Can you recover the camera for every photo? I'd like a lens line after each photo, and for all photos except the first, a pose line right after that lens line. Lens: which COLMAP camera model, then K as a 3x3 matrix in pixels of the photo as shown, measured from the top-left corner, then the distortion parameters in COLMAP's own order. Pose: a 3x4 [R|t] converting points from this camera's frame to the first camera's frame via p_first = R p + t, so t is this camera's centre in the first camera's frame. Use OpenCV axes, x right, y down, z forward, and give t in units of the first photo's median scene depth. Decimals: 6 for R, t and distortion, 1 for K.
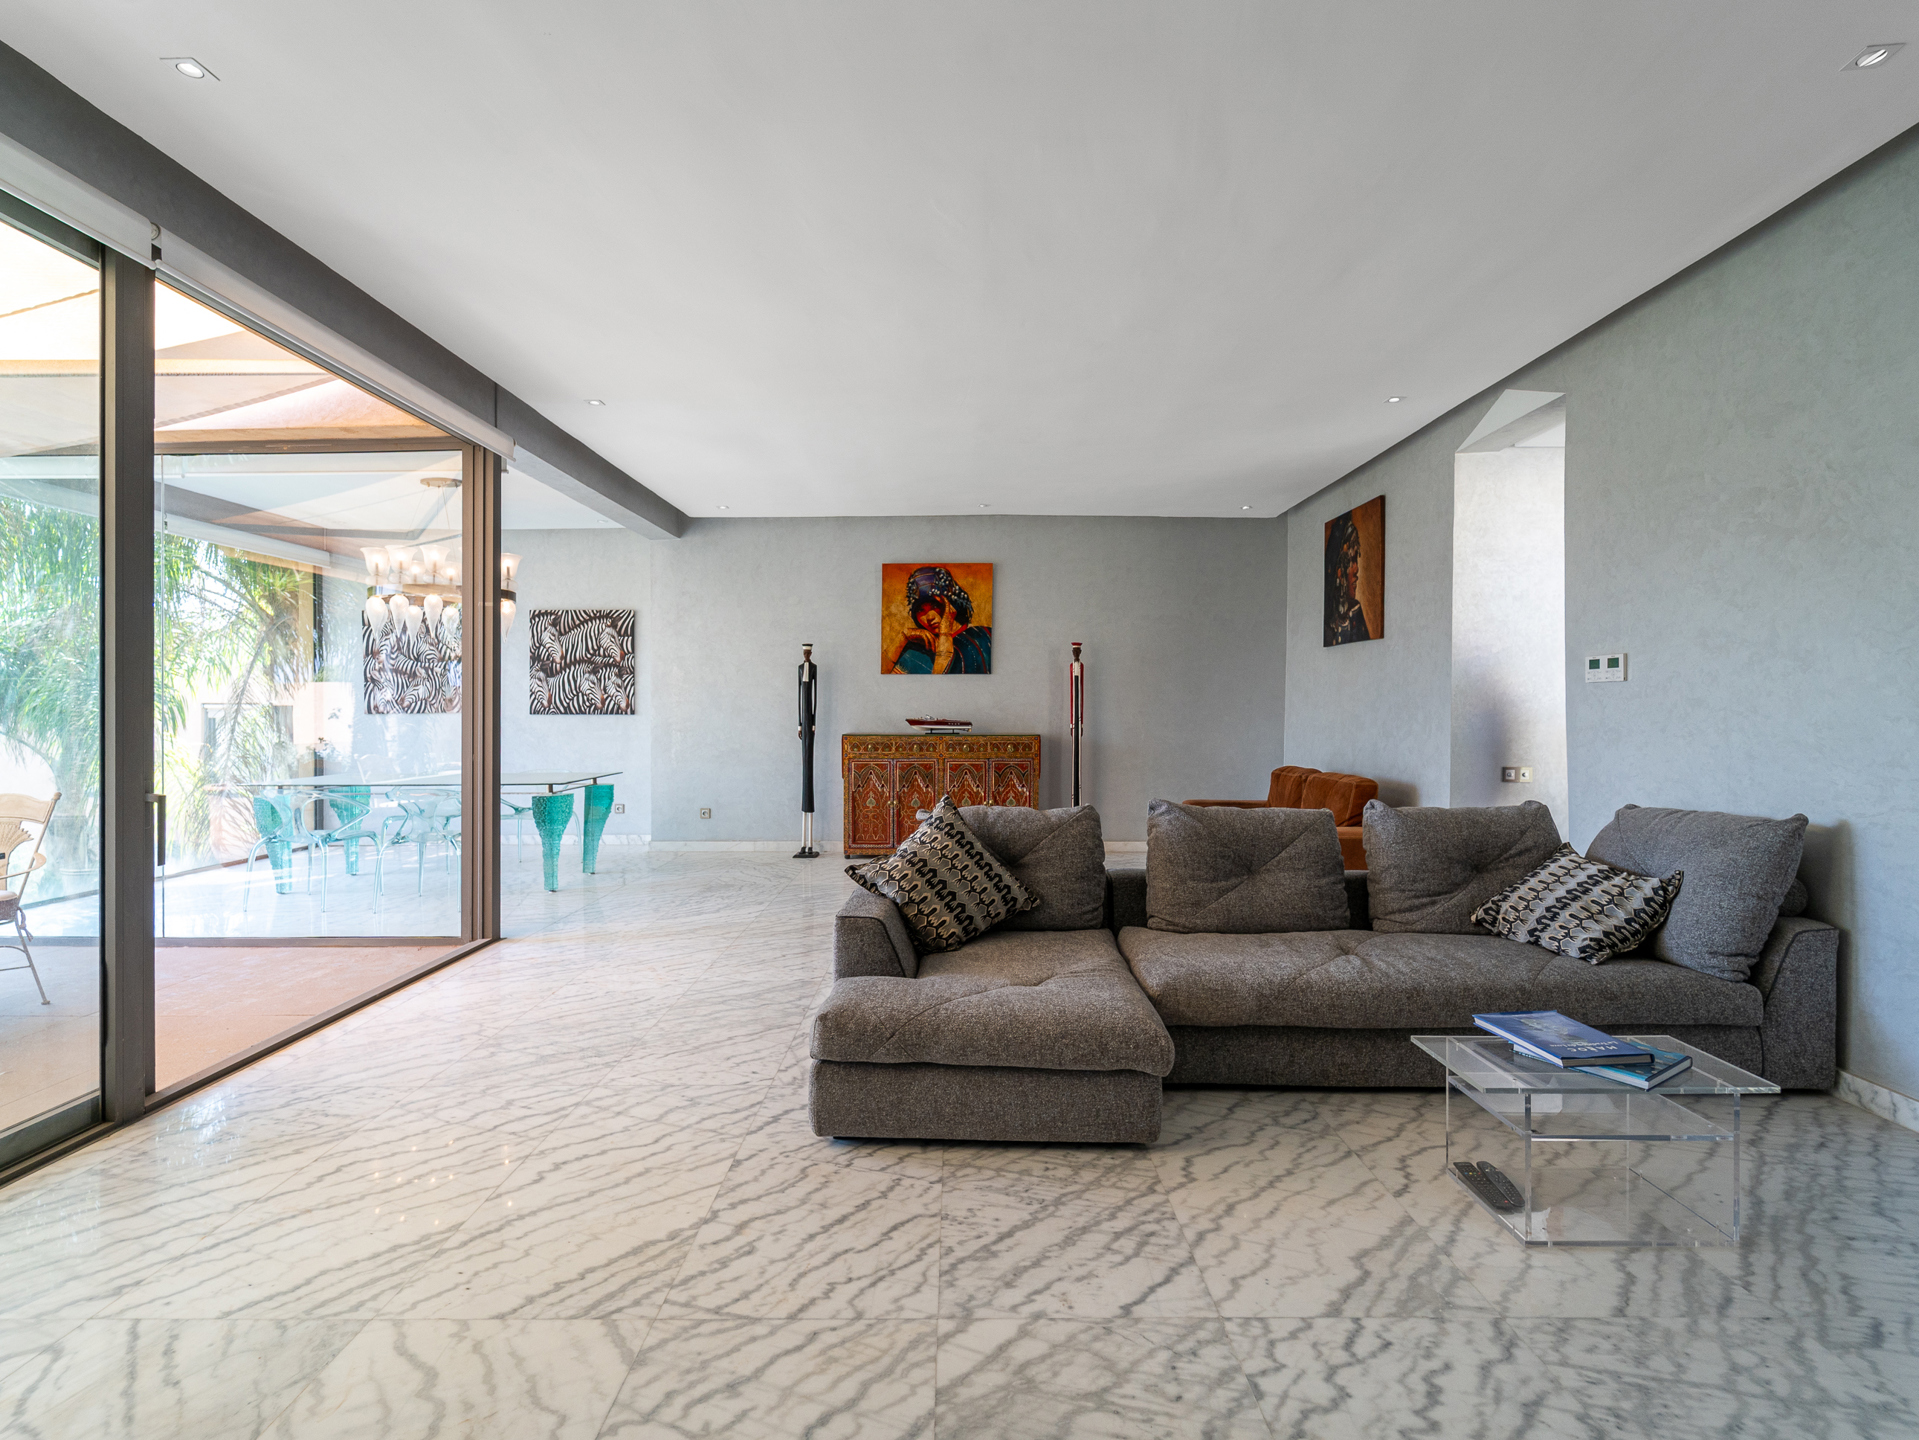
lens RADIAL K [[898.4, 0, 955.1], [0, 898.4, 720.8], [0, 0, 1]] dist [0.002025, -0.001620]
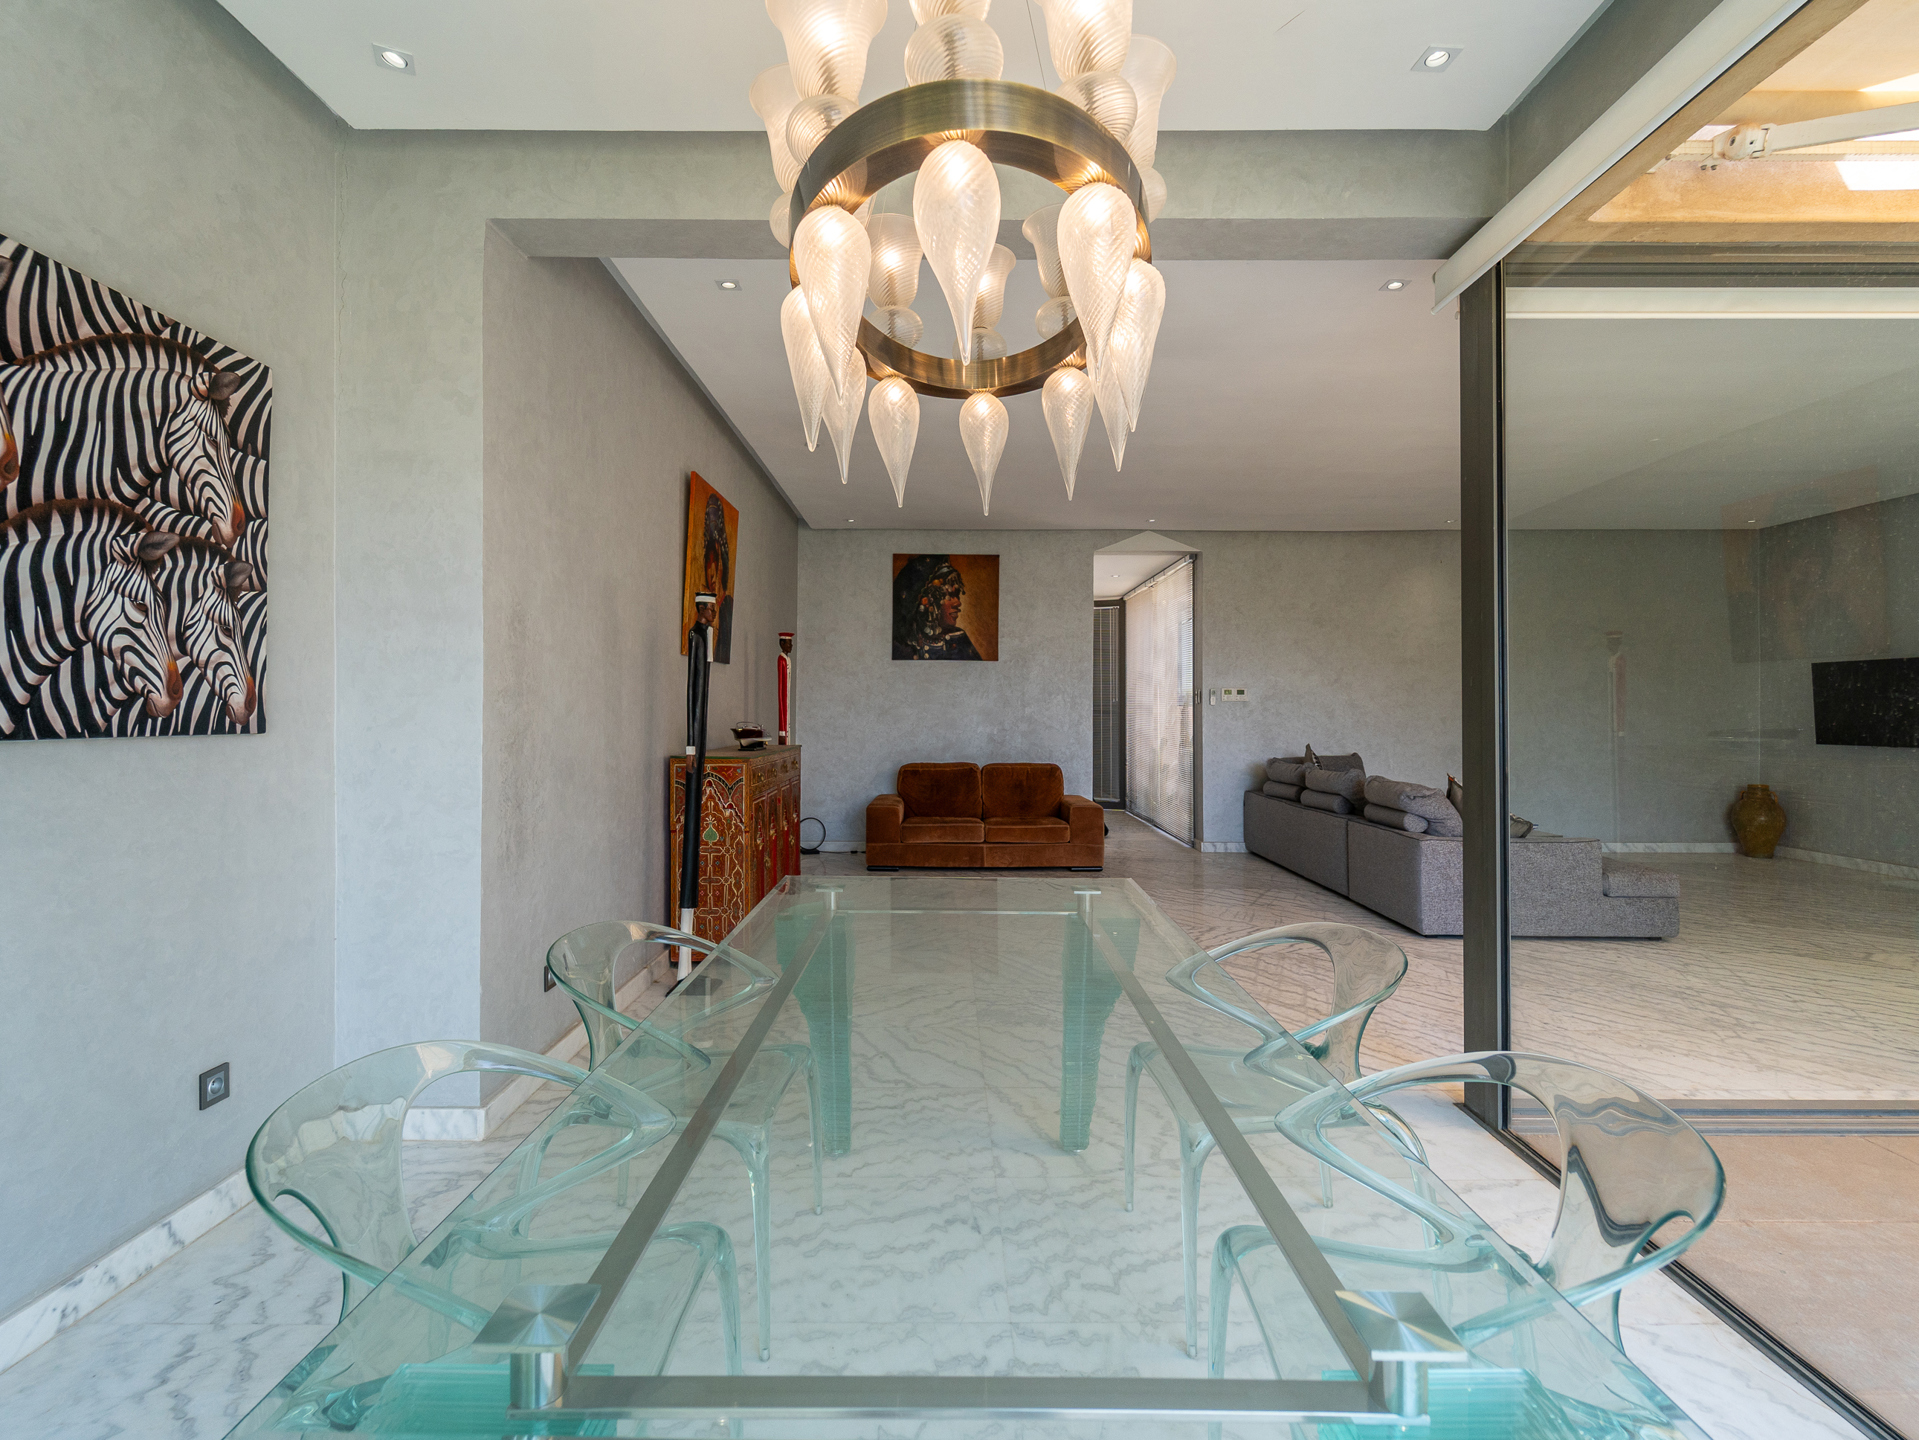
lens RADIAL K [[898.4, 0, 951.2], [0, 898.4, 708.9], [0, 0, 1]] dist [0.002025, -0.001620]
pose [[0.001620, 0.001561, 0.999997, -0.644634], [0.007923, 0.999967, -0.001574, -0.012625], [-0.999967, 0.007926, 0.001608, 0.783267]]
